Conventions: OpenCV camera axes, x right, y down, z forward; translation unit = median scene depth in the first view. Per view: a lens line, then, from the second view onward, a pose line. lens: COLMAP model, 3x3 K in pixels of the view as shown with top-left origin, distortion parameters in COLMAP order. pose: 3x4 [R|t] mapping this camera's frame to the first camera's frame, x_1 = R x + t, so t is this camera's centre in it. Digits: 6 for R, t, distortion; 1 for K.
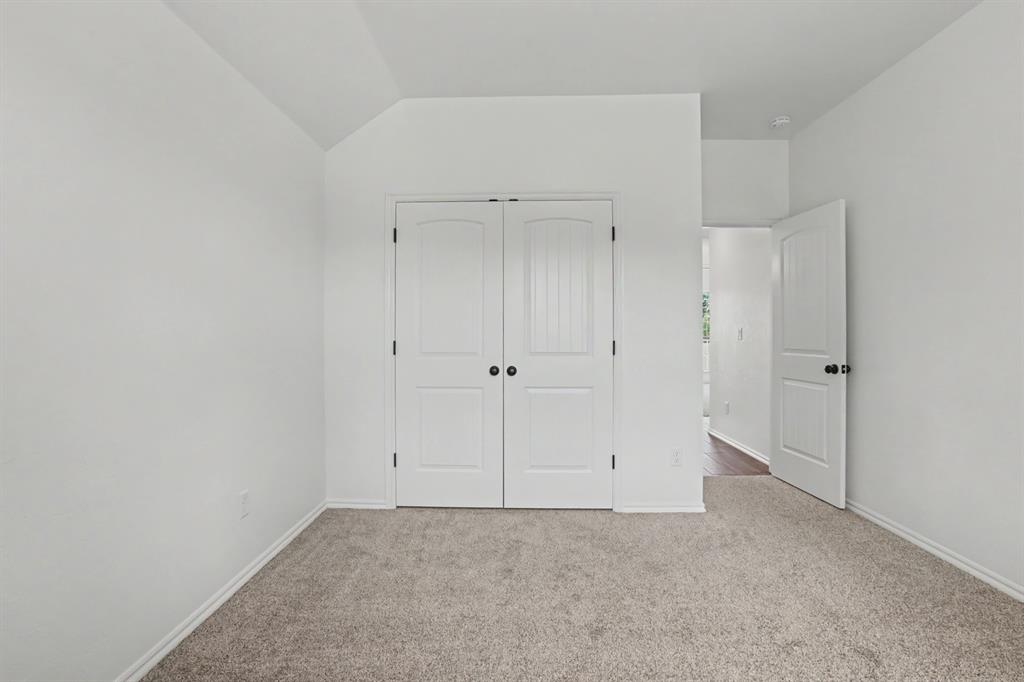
lens RADIAL K [[465.8, 0, 512.0], [0, 465.8, 341.0], [0, 0, 1]] dist [0.000780, 0.000011]
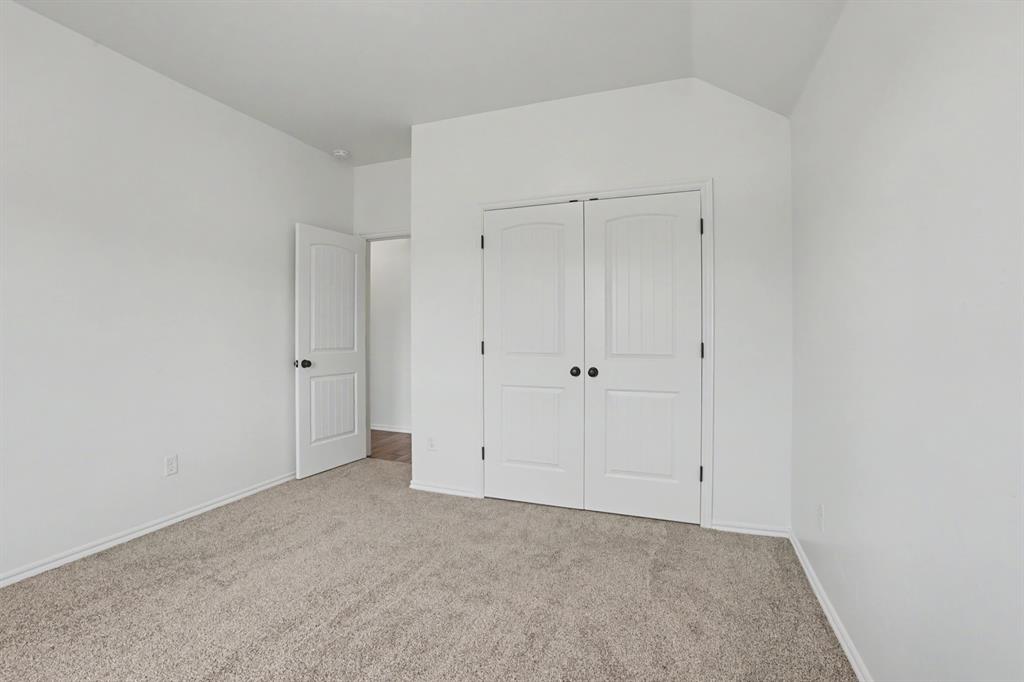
lens RADIAL K [[471.7, 0, 512.0], [0, 471.7, 341.0], [0, 0, 1]] dist [-0.001310, -0.000082]
pose [[0.949596, 0.007048, -0.313396, 0.153010], [-0.007514, 0.999972, -0.000279, -0.000446], [0.313385, 0.002620, 0.949623, -0.003620]]
